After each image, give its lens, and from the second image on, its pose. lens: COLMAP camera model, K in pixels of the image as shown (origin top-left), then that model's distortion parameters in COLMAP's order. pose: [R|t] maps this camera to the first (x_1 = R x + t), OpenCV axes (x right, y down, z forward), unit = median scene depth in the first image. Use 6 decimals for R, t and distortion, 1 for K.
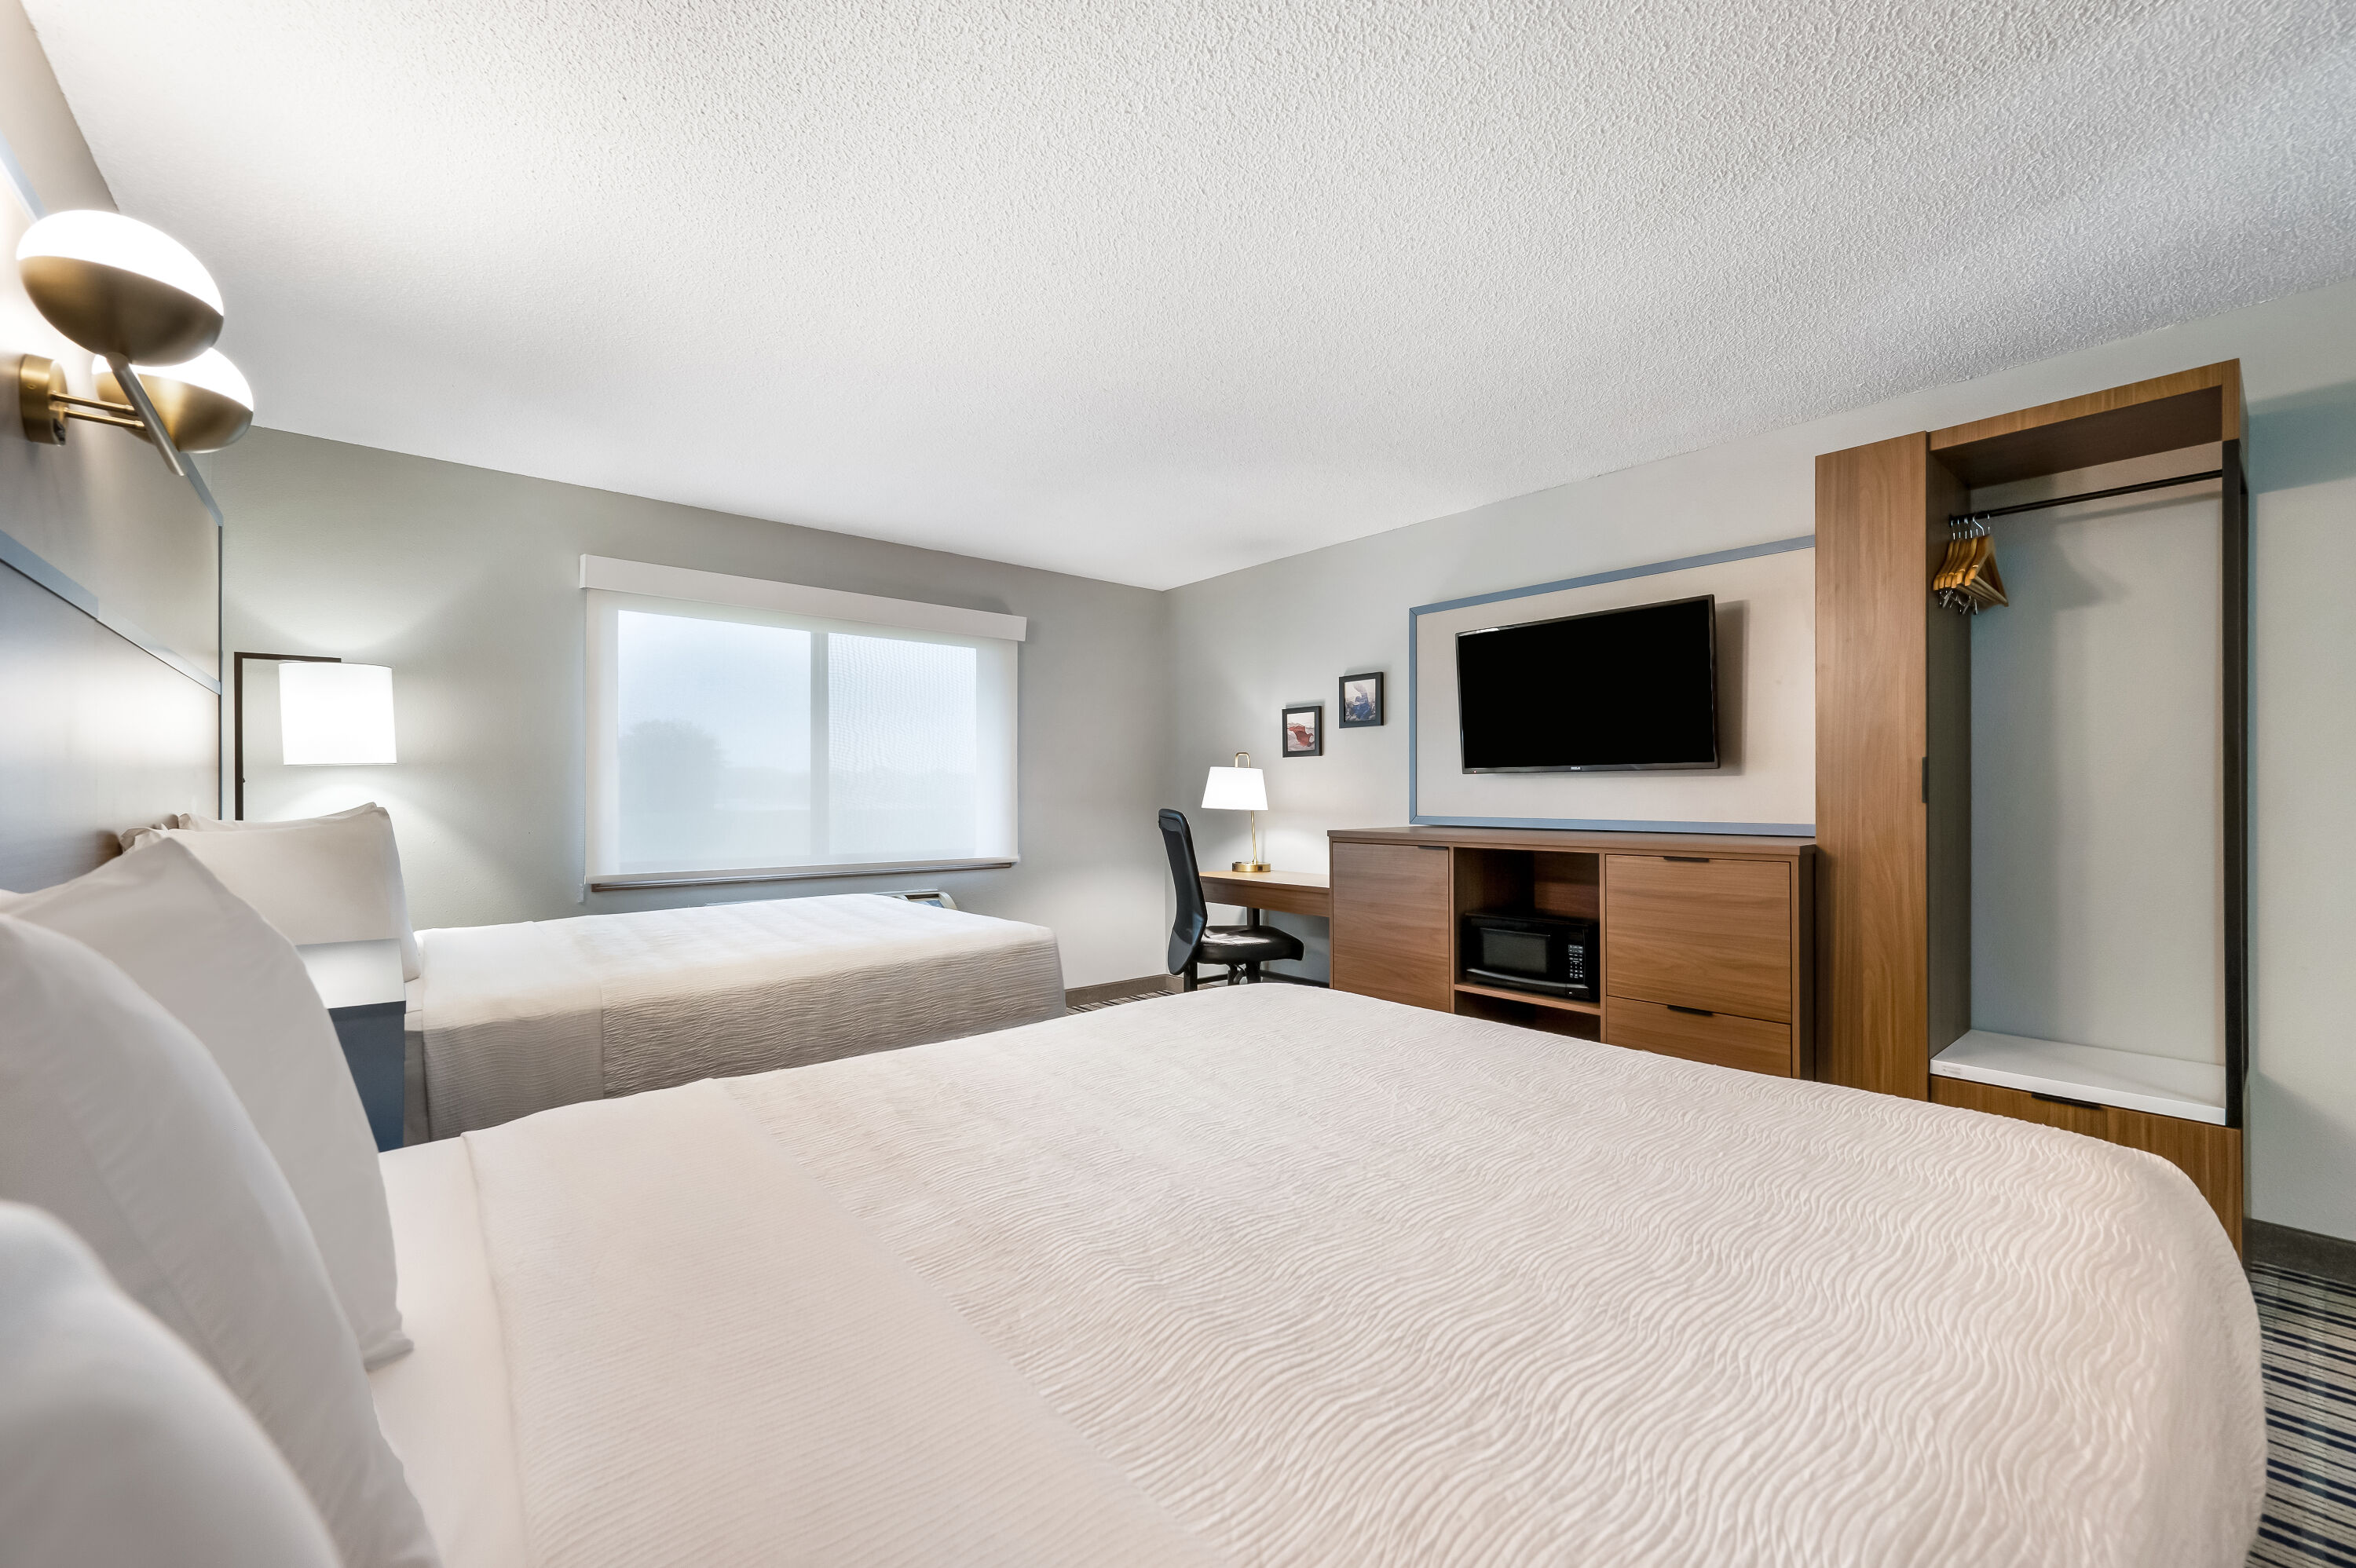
lens RADIAL K [[950.3, 0, 1178.0], [0, 950.3, 784.0], [0, 0, 1]] dist [-0.000878, -0.000130]
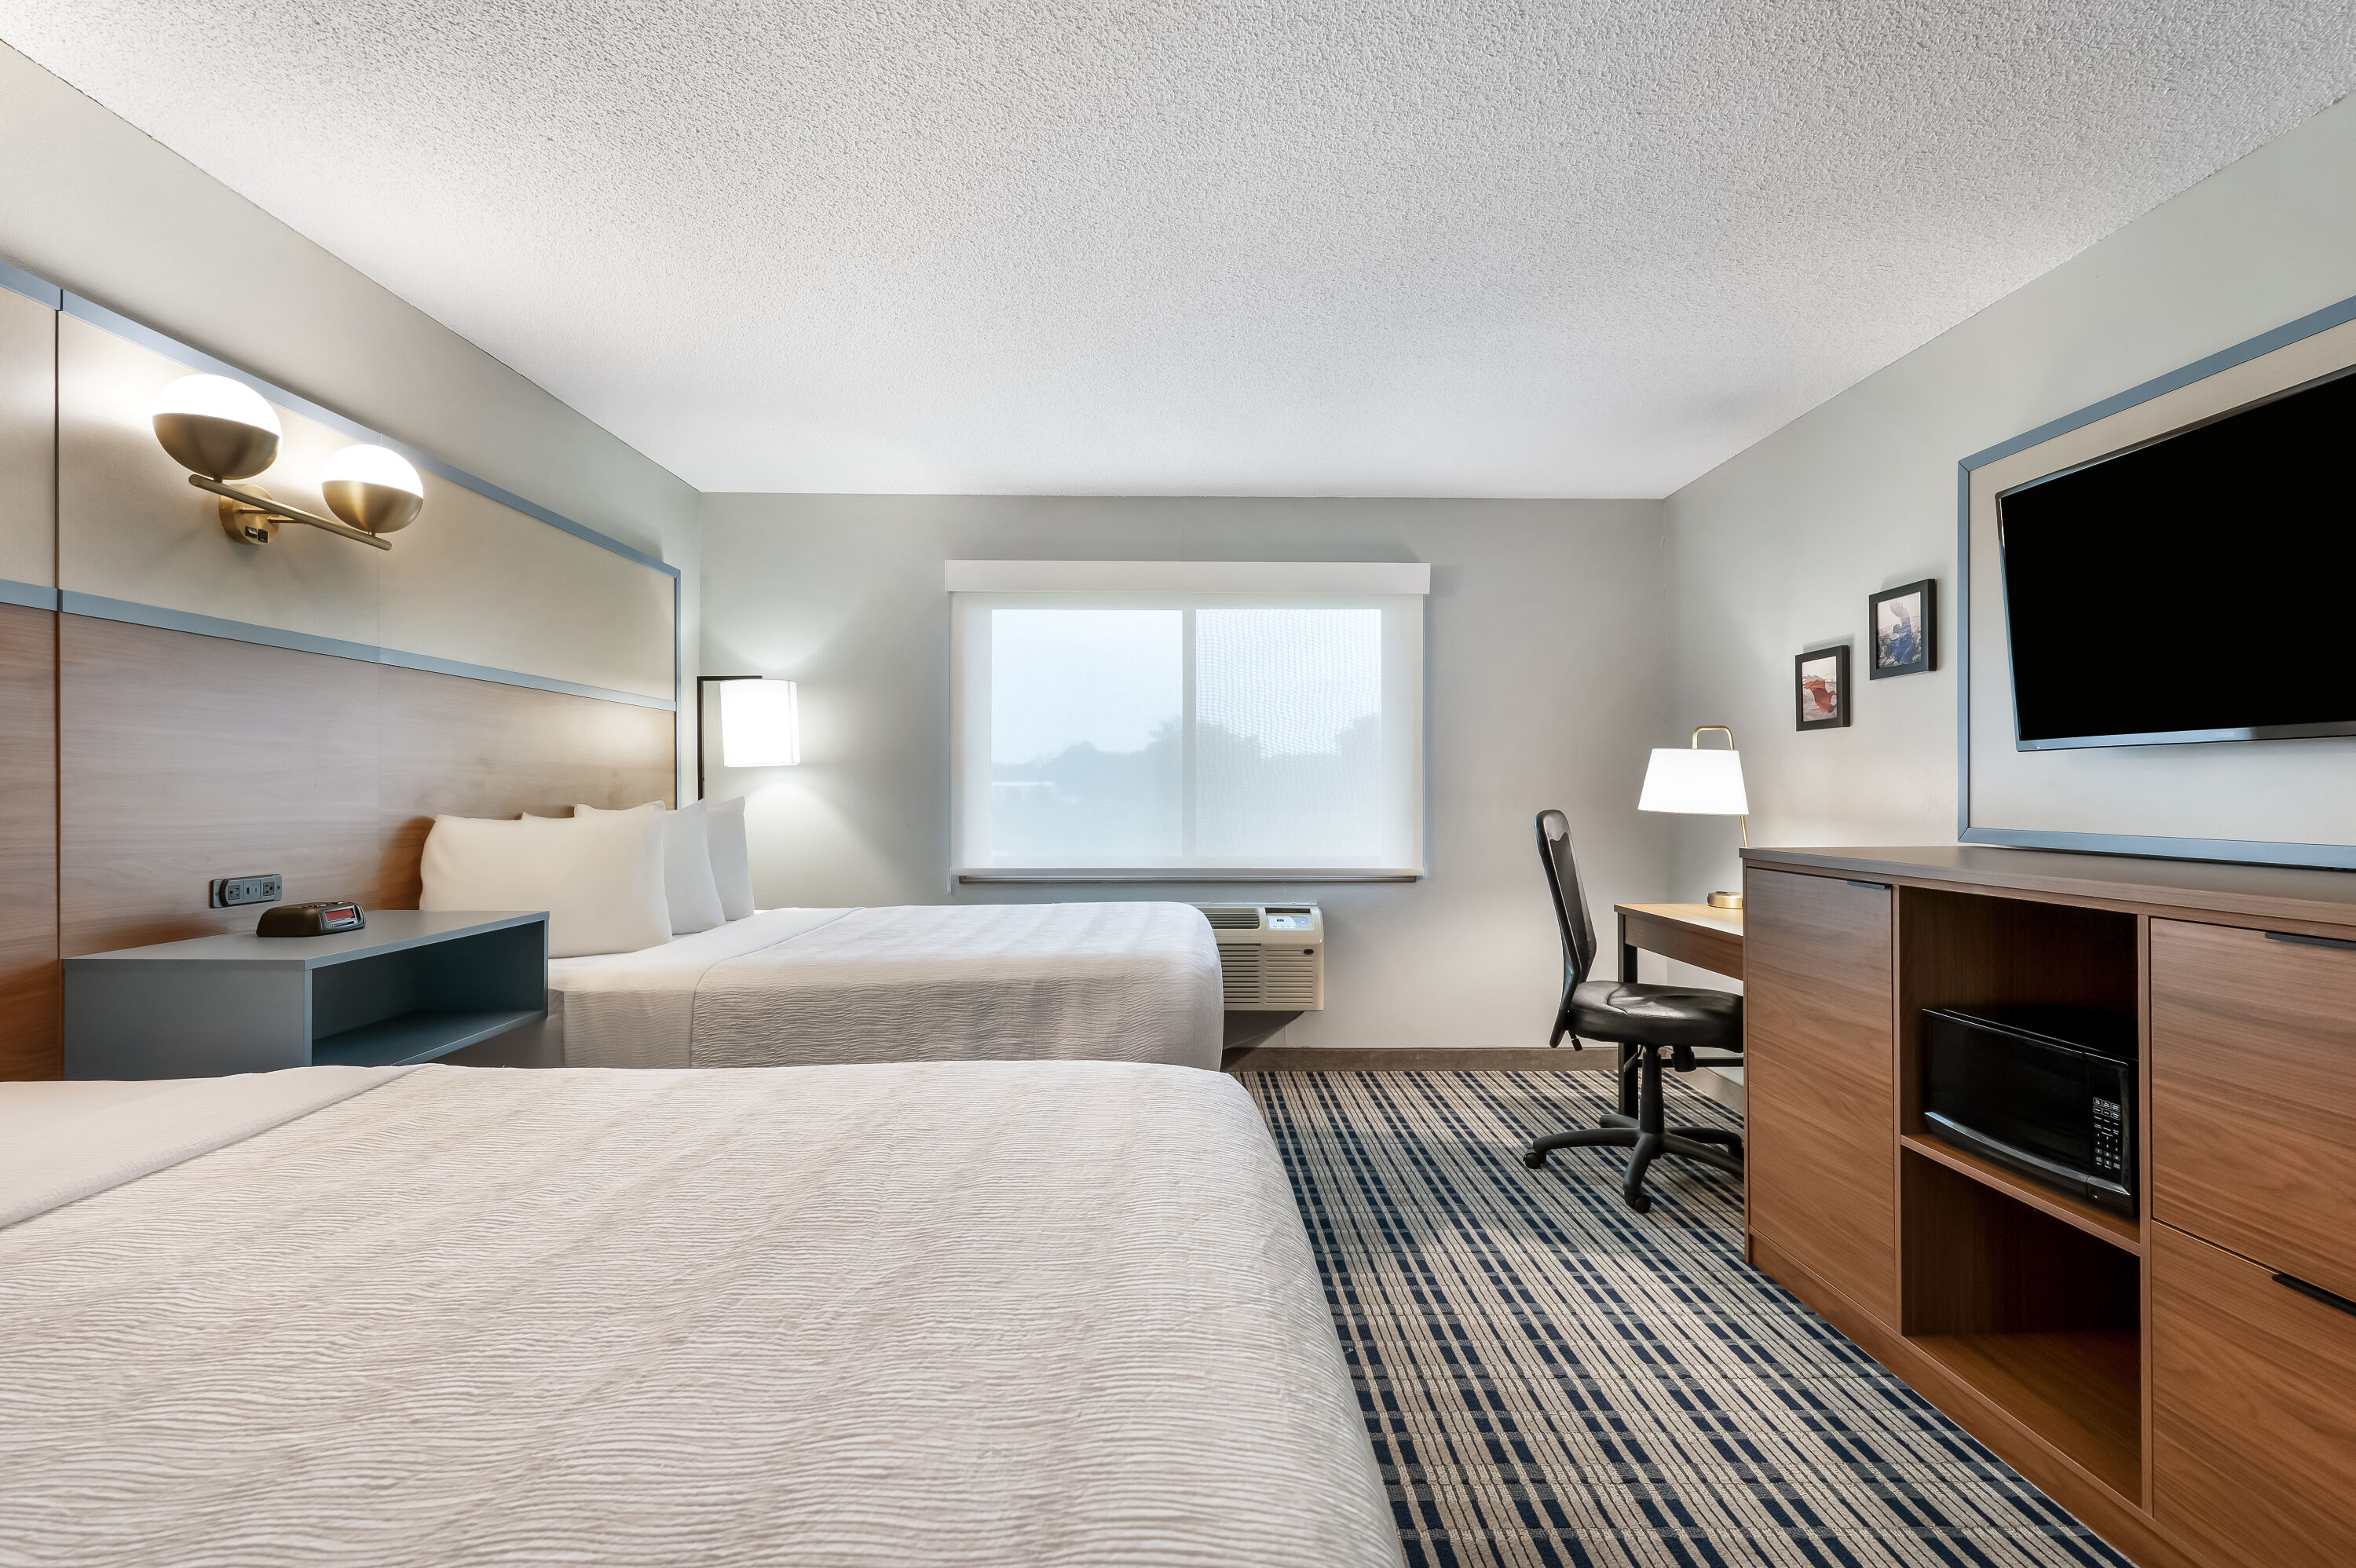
lens RADIAL K [[1104.3, 0, 1184.1], [0, 1104.3, 791.8], [0, 0, 1]] dist [-0.001215, 0.000700]
pose [[0.773869, 0.000568, -0.633345, 0.316418], [0.007559, 0.999920, 0.010134, 0.002244], [0.633301, -0.012630, 0.773803, 0.205505]]
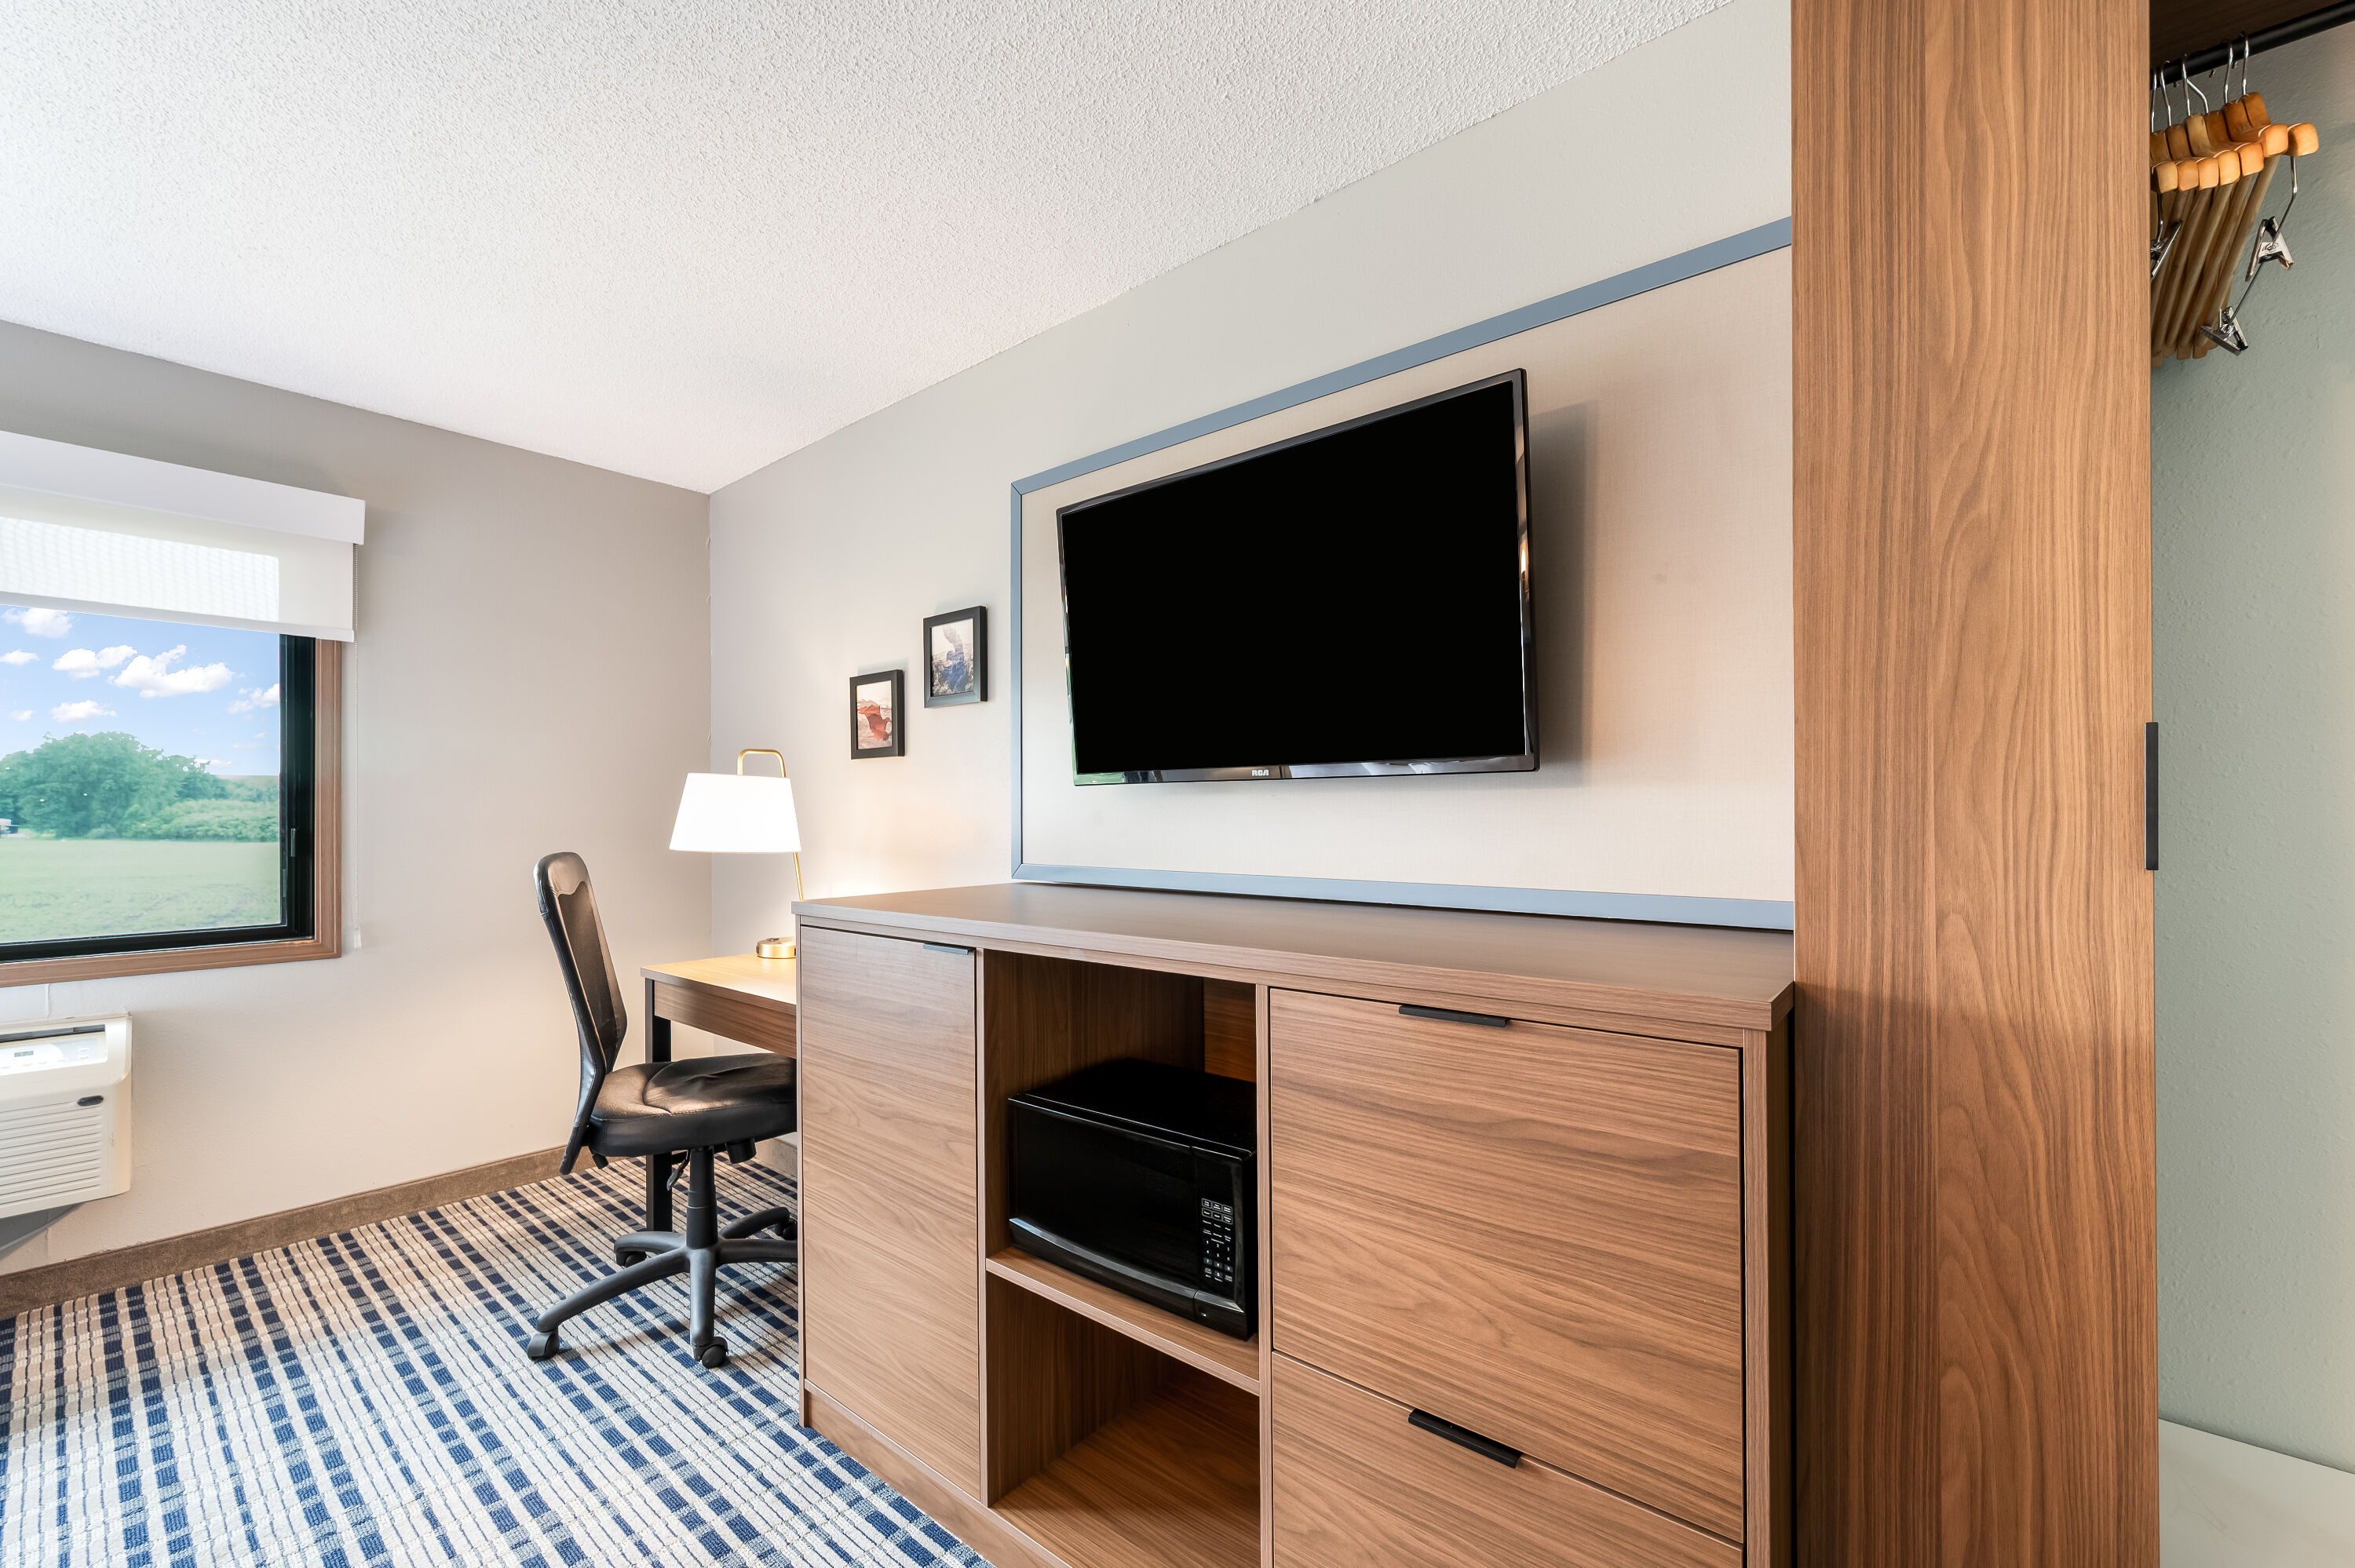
lens RADIAL K [[960.9, 0, 1186.4], [0, 960.9, 804.7], [0, 0, 1]] dist [-0.000778, -0.000057]
pose [[0.985546, -0.002373, 0.169390, 0.259727], [0.001805, 0.999992, 0.003504, -0.001898], [-0.169397, -0.003148, 0.985543, 0.457665]]
